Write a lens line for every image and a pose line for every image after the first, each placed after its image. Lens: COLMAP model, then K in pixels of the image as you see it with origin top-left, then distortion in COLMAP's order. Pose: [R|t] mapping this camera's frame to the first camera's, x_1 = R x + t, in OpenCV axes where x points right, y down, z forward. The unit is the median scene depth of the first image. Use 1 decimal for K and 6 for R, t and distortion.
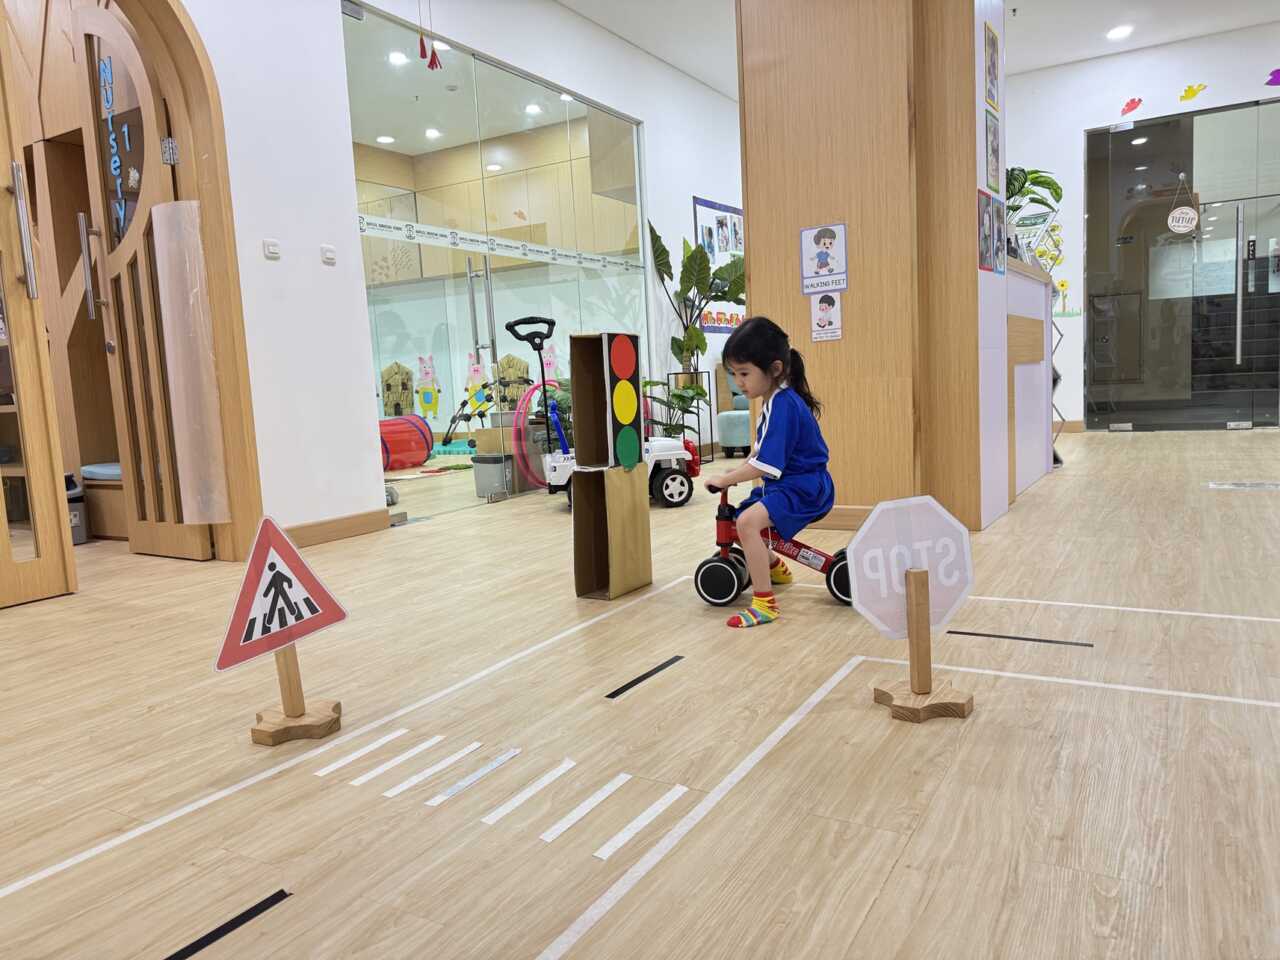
lens RADIAL K [[913.1, 0, 634.2], [0, 913.1, 476.1], [0, 0, 1]] dist [0.029617, -0.039514]
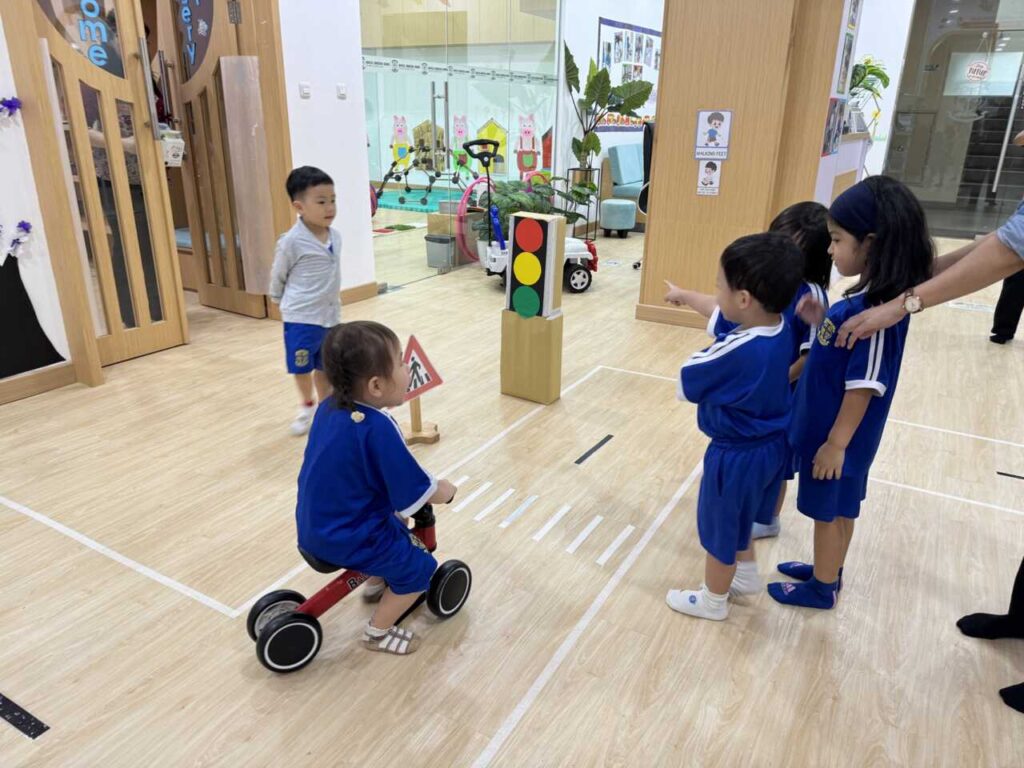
lens RADIAL K [[730.5, 0, 513.5], [0, 730.5, 390.8], [0, 0, 1]] dist [0.029617, -0.039514]
pose [[0.997406, 0.065508, 0.029842, -0.087358], [-0.070842, 0.966824, 0.245425, -0.099713], [-0.012775, -0.246902, 0.968956, -0.140797]]
